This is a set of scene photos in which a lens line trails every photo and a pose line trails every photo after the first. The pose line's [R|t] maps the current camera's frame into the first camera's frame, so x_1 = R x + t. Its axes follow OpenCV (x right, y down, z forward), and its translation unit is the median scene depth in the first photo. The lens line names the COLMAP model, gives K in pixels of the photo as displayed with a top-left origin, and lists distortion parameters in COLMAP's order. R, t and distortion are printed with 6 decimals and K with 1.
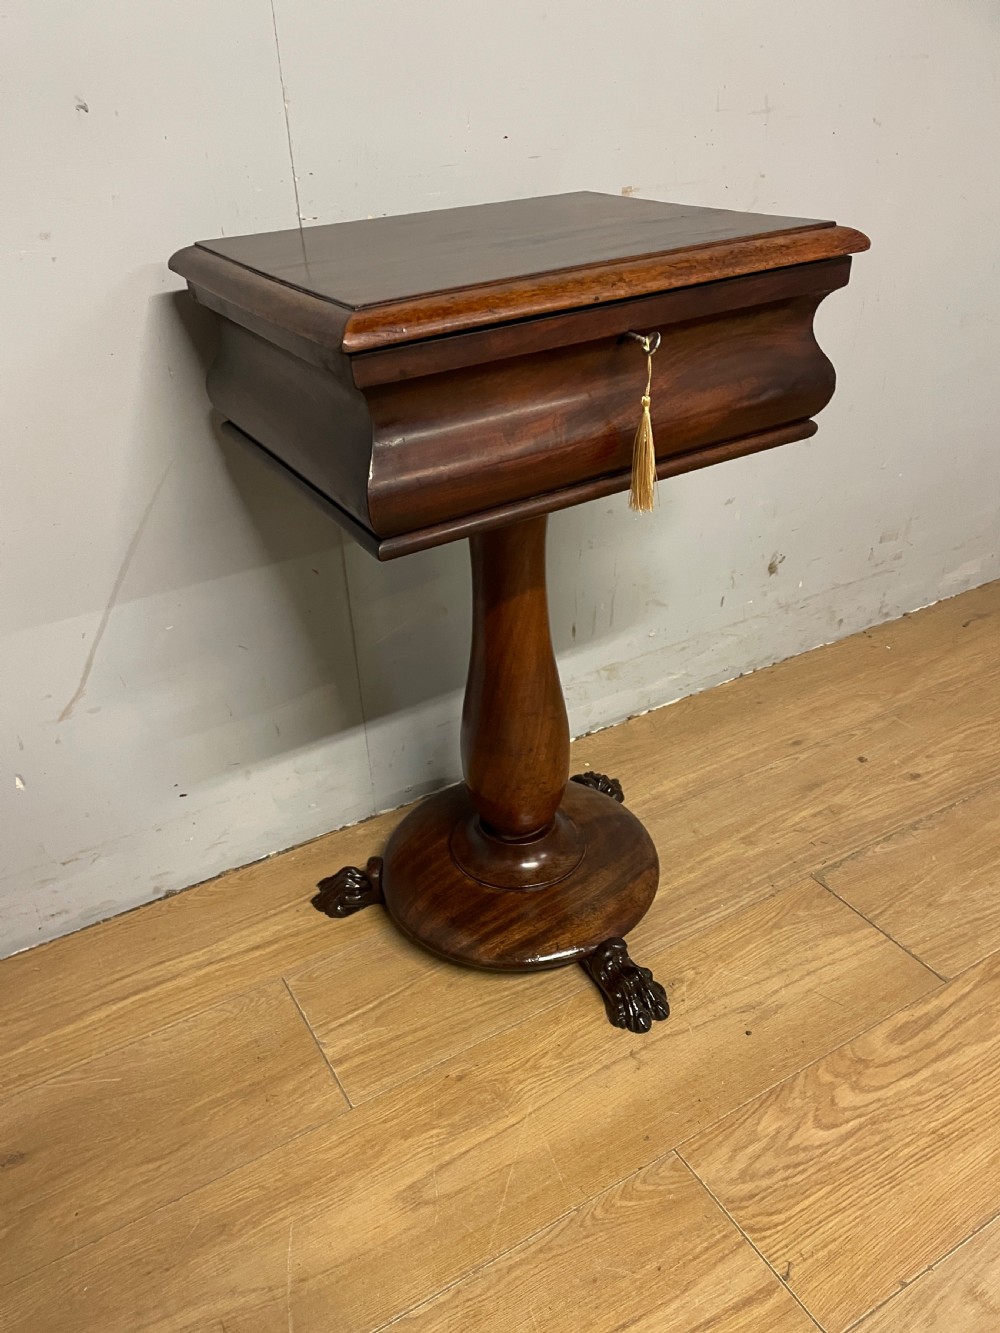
lens RADIAL K [[1007.3, 0, 488.7], [0, 1007.3, 677.7], [0, 0, 1]] dist [0.086373, -0.111519]
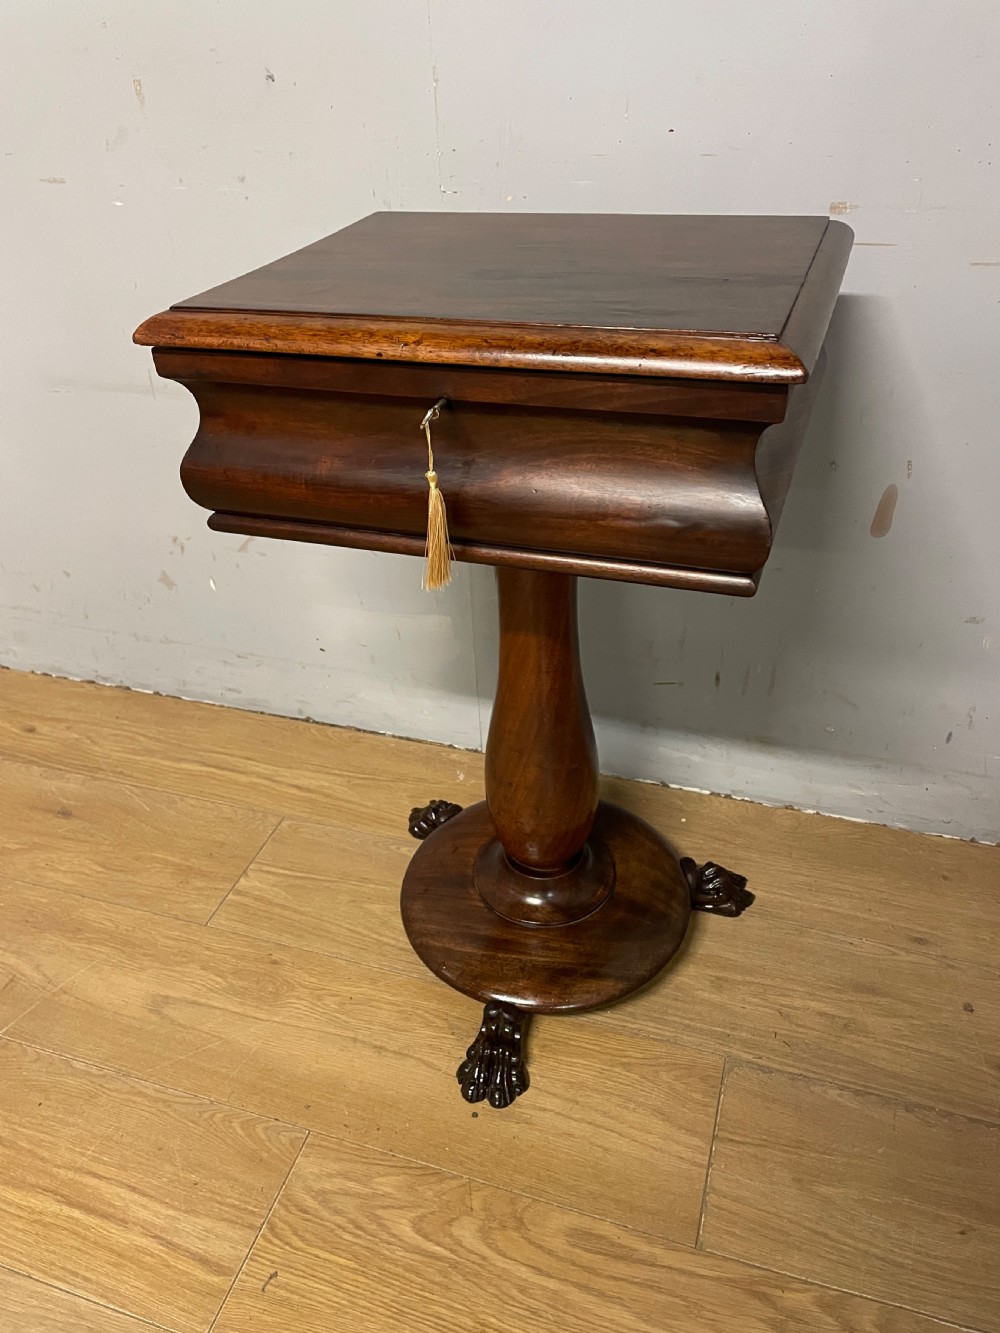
lens RADIAL K [[1007.3, 0, 502.2], [0, 1007.3, 661.9], [0, 0, 1]] dist [0.086373, -0.111519]
pose [[0.664156, 0.428721, -0.612451, 0.684449], [-0.380577, 0.899021, 0.216617, -0.249989], [0.643474, 0.089217, 0.760251, 0.262335]]
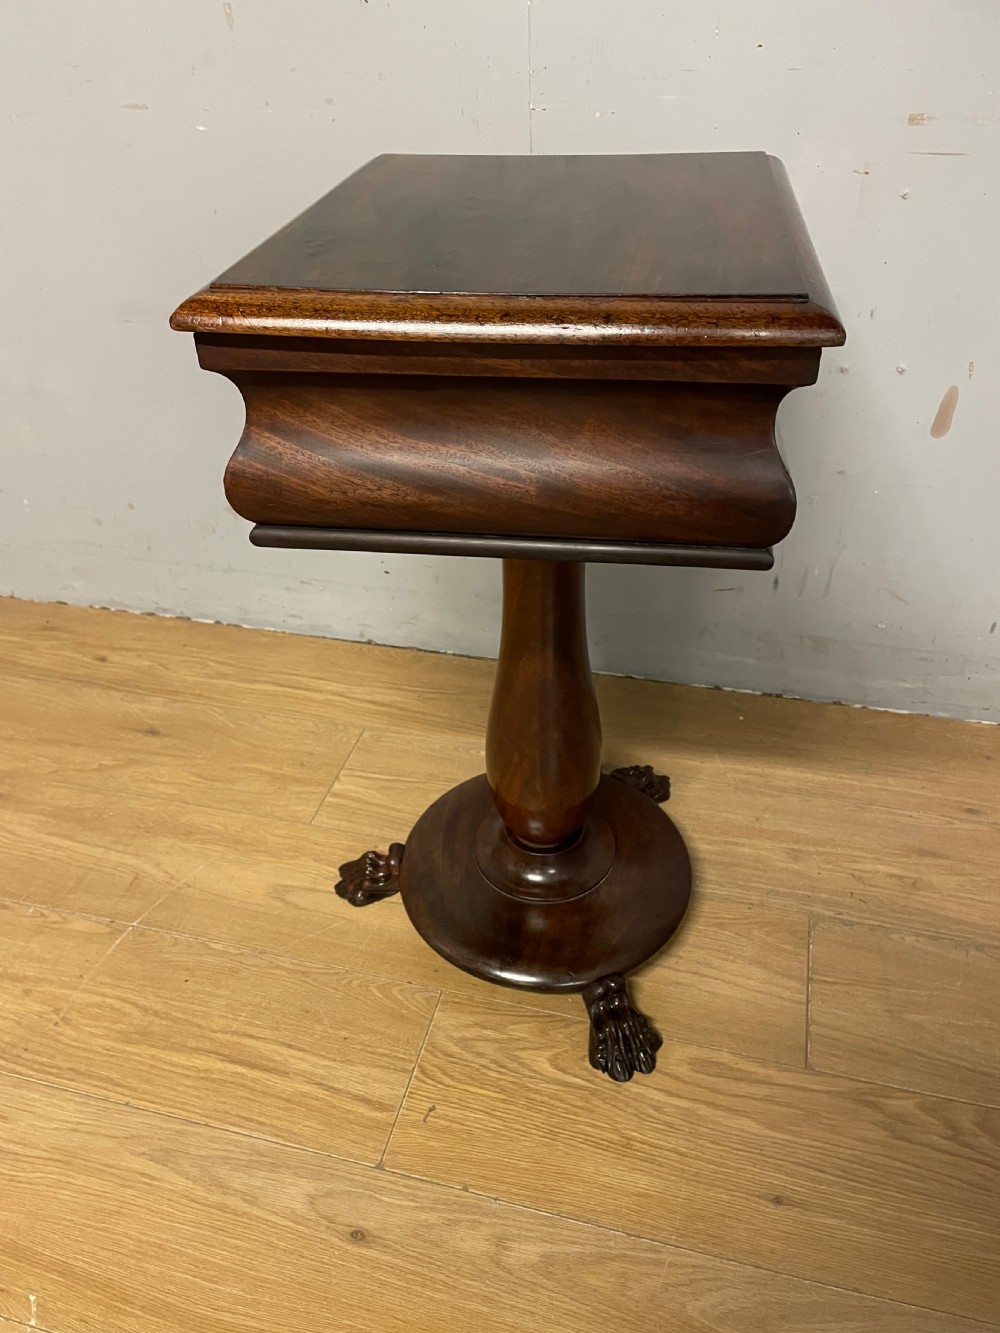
lens RADIAL K [[1007.3, 0, 494.1], [0, 1007.3, 676.8], [0, 0, 1]] dist [0.086373, -0.111519]
pose [[0.701041, 0.437232, -0.563356, 0.651962], [-0.362794, 0.898784, 0.246104, -0.145979], [0.613940, 0.031853, 0.788710, 0.111357]]
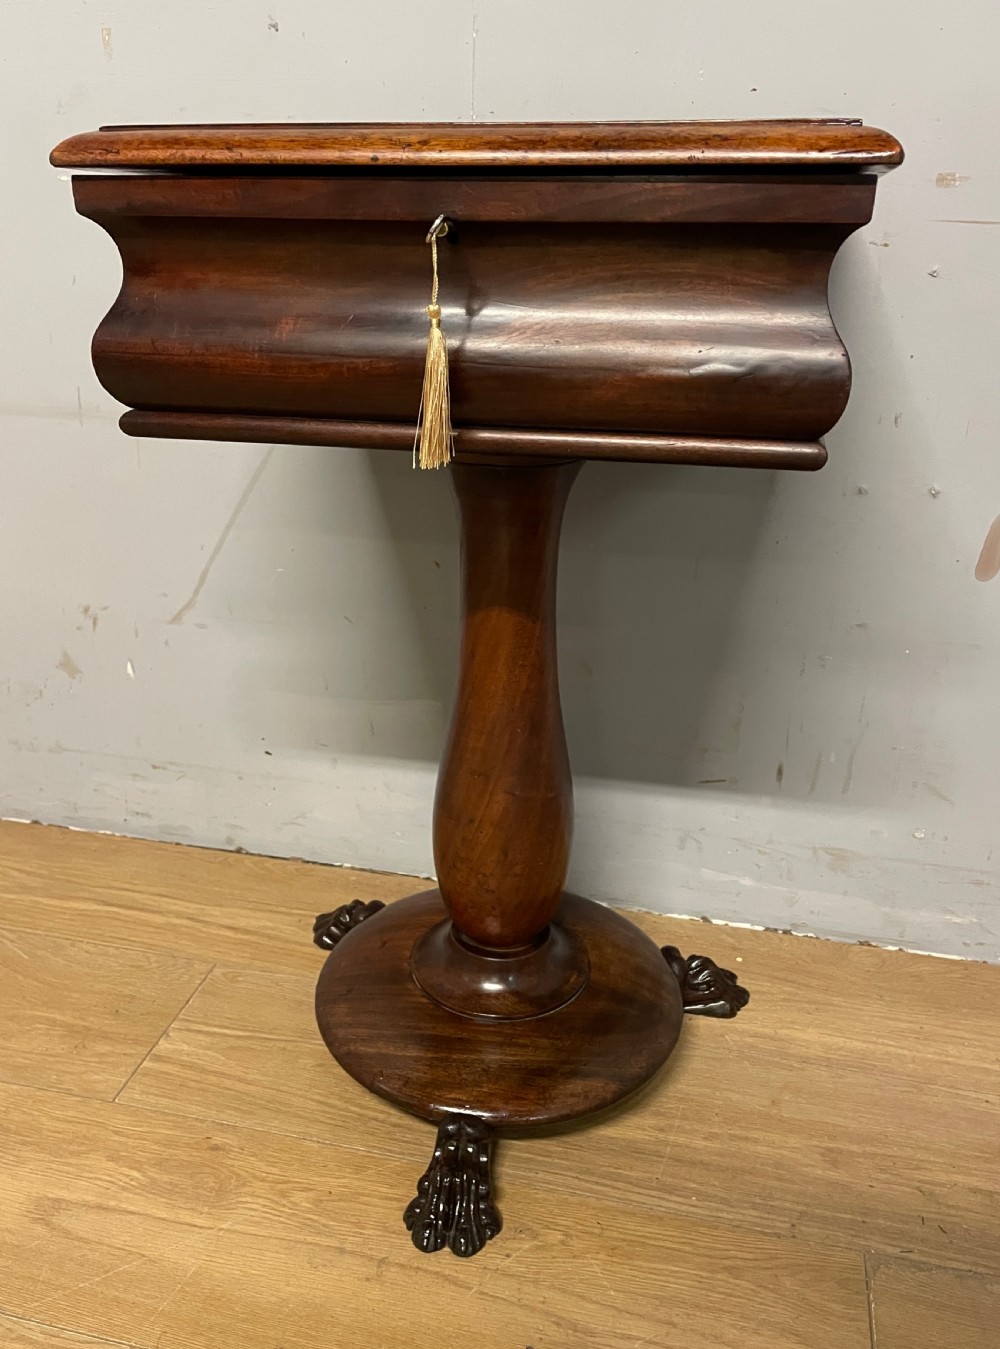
lens RADIAL K [[1109.7, 0, 498.9], [0, 1109.7, 686.1], [0, 0, 1]] dist [0.080990, -0.103313]
pose [[0.728685, 0.314360, -0.608438, 0.553477], [-0.399101, 0.916897, -0.004245, -0.027896], [0.556540, 0.245921, 0.793590, 0.322629]]
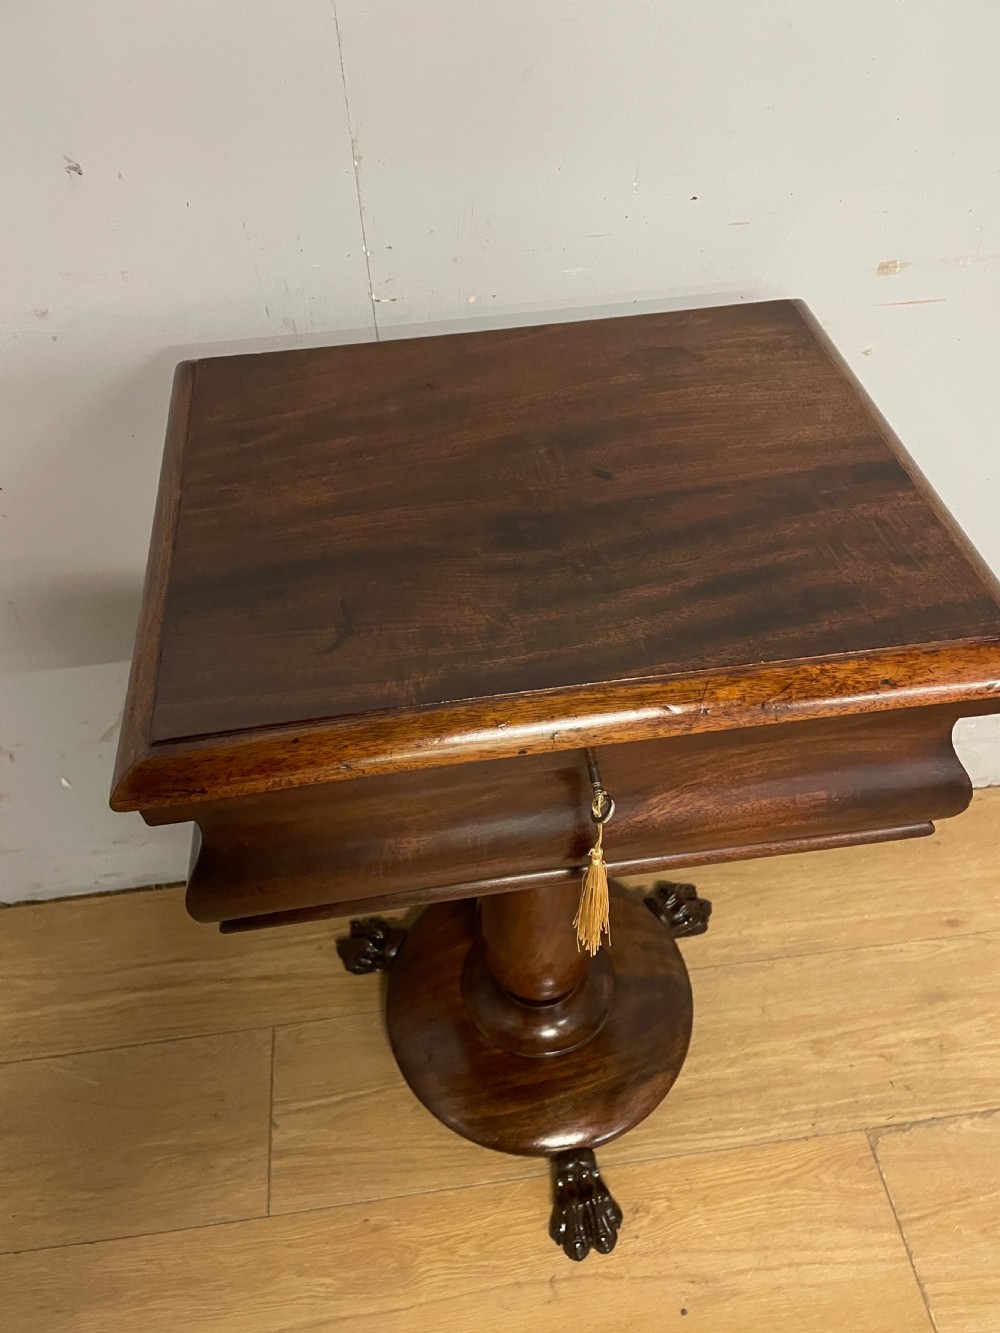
lens RADIAL K [[1007.3, 0, 507.0], [0, 1007.3, 678.0], [0, 0, 1]] dist [0.086373, -0.111519]
pose [[0.921258, 0.300005, -0.247547, 0.169613], [-0.215634, 0.923632, 0.316869, -0.429342], [0.323705, -0.238539, 0.915595, 0.259824]]
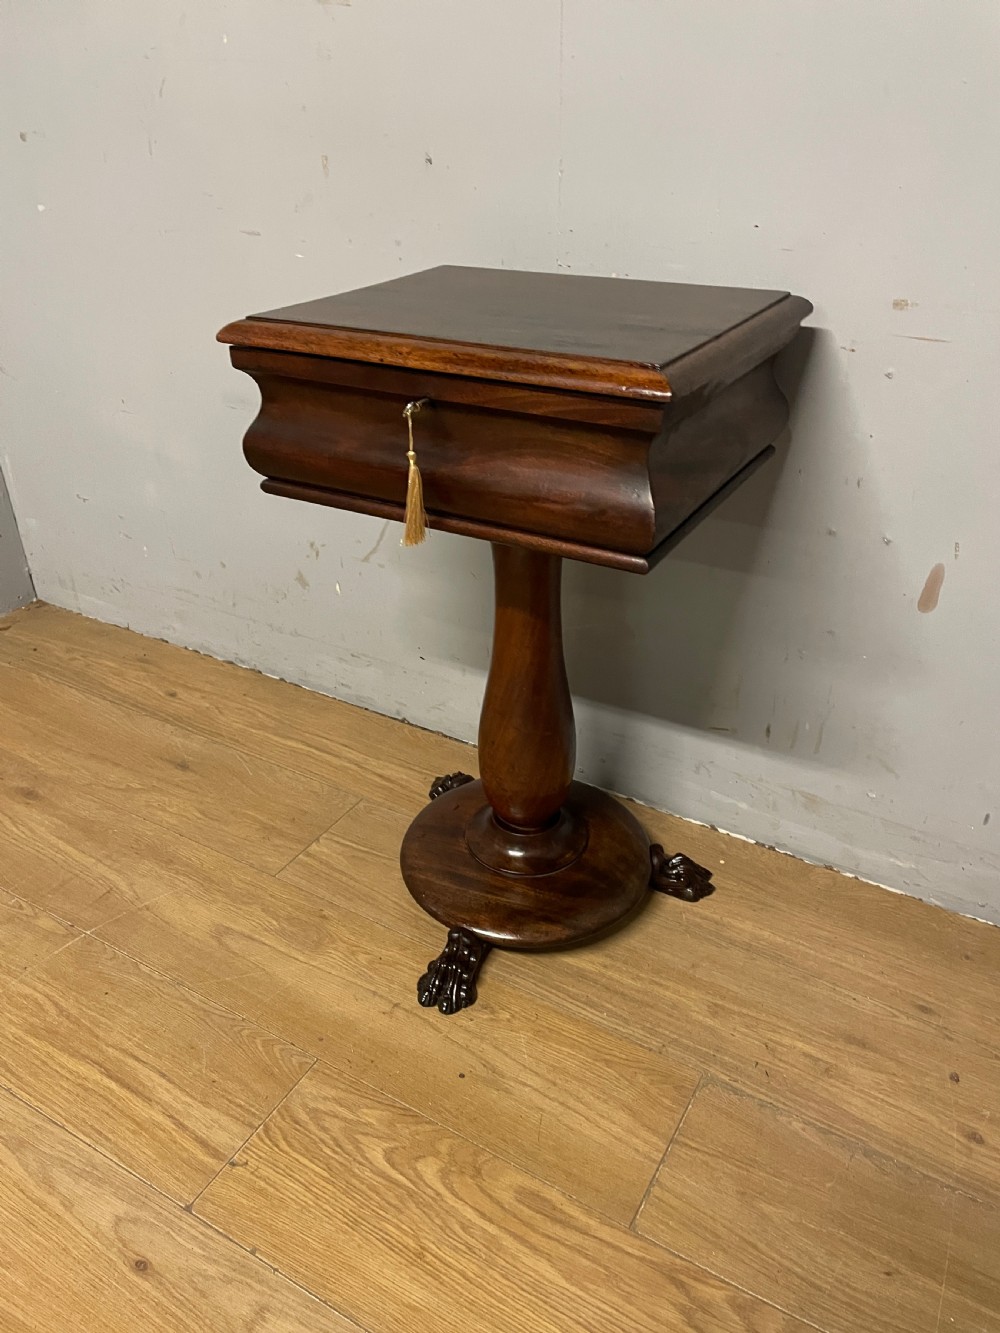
lens RADIAL K [[1007.3, 0, 510.6], [0, 1007.3, 662.3], [0, 0, 1]] dist [0.086373, -0.111519]
pose [[0.490826, 0.470291, -0.733428, 0.863183], [-0.470435, 0.851598, 0.231240, -0.284193], [0.733336, 0.231531, 0.639228, 0.274098]]
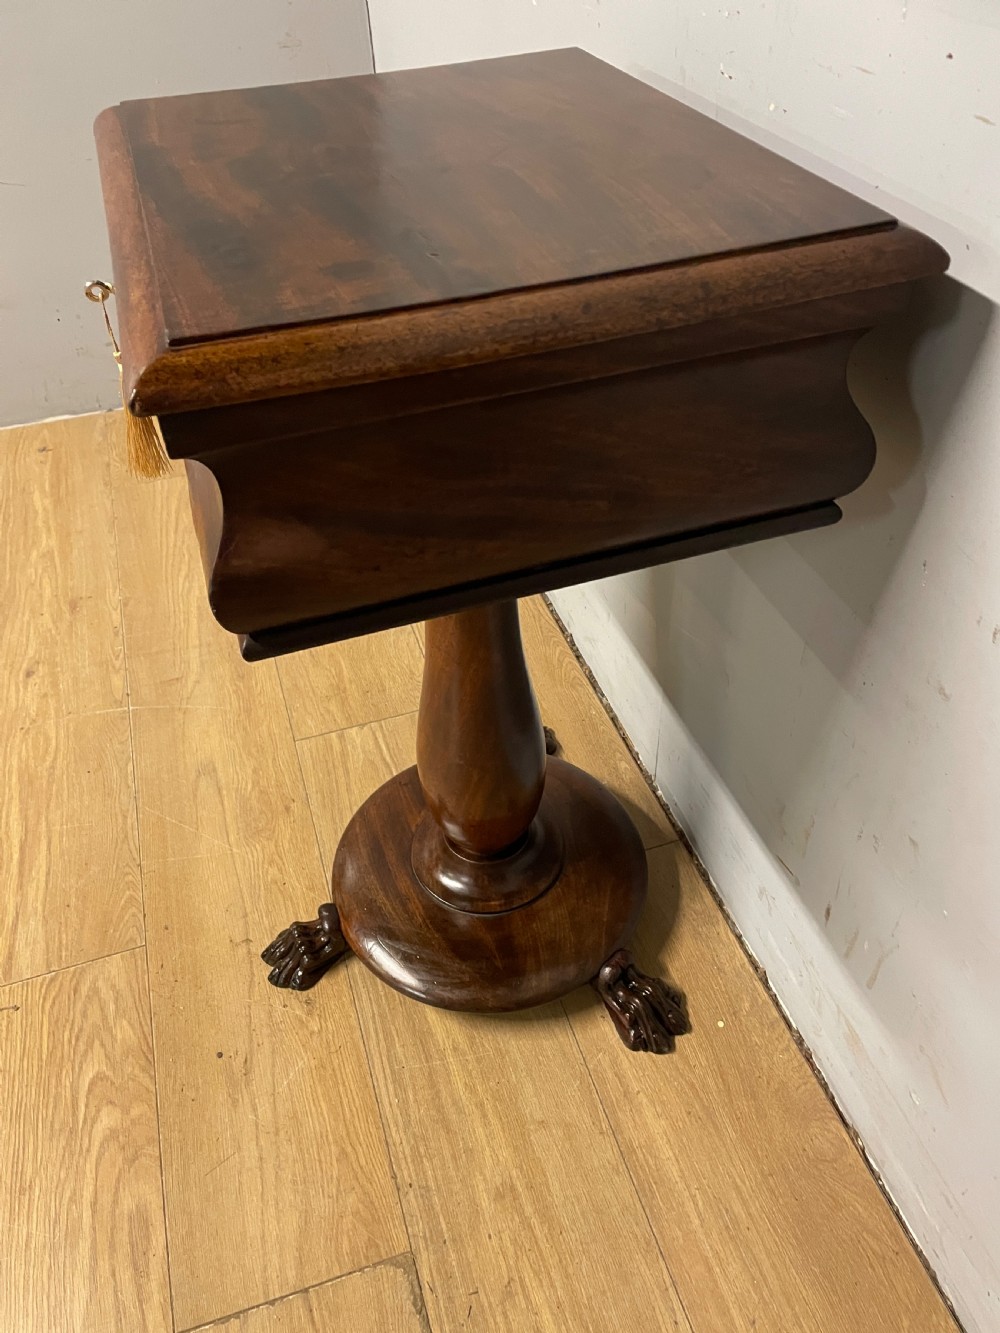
lens RADIAL K [[1007.3, 0, 497.5], [0, 1007.3, 677.1], [0, 0, 1]] dist [0.086373, -0.111519]
pose [[-0.218552, 0.700253, -0.679618, 0.601834], [-0.471724, 0.533858, 0.701764, -0.620315], [0.854232, 0.473964, 0.213651, 0.870009]]
